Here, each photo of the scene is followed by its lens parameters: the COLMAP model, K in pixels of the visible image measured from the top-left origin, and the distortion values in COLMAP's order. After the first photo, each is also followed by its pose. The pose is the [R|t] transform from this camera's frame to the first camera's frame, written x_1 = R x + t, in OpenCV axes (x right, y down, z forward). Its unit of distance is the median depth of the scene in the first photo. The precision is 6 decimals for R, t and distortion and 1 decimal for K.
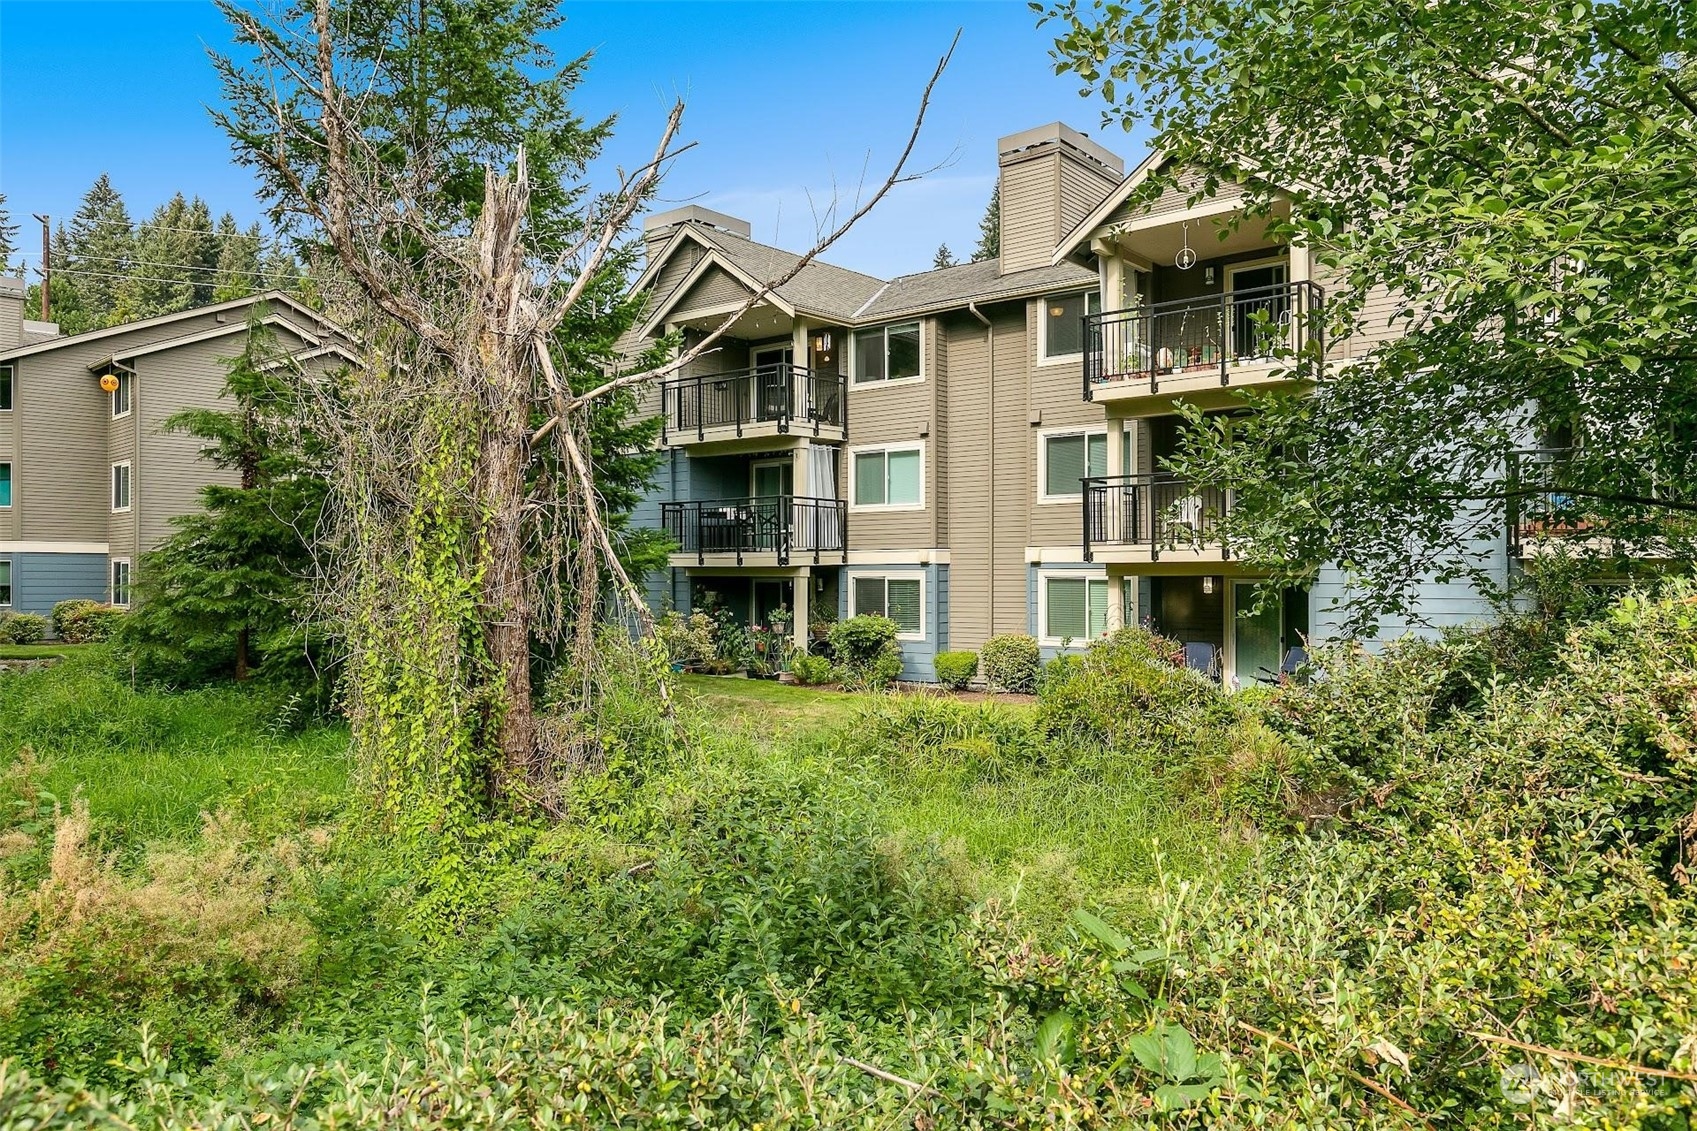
lens RADIAL K [[1148.6, 0, 848.5], [0, 1148.6, 565.5], [0, 0, 1]] dist [-0.000213, -0.000283]
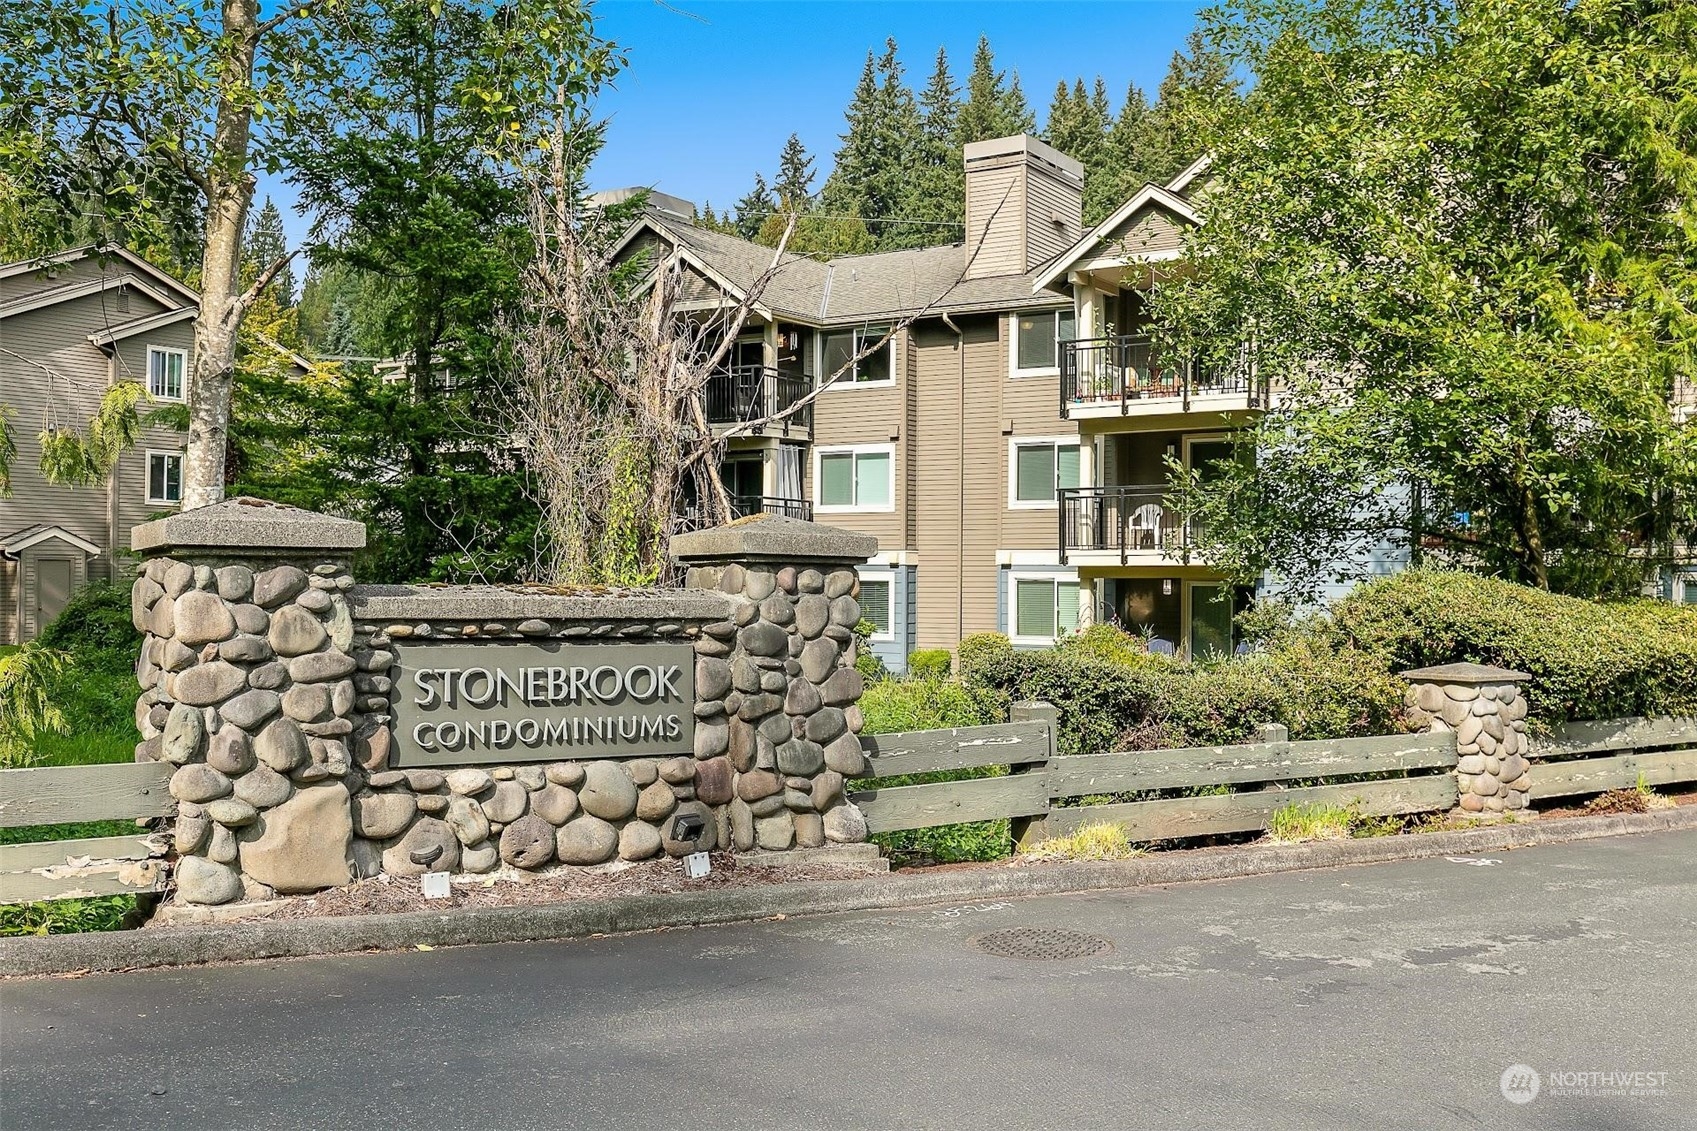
lens RADIAL K [[1521.0, 0, 848.5], [0, 1521.0, 565.5], [0, 0, 1]] dist [-0.001716, 0.002974]
pose [[0.993248, 0.007932, 0.115737, -0.140875], [-0.008015, 0.999968, 0.000256, -0.001205], [-0.115732, -0.001182, 0.993280, -0.362254]]
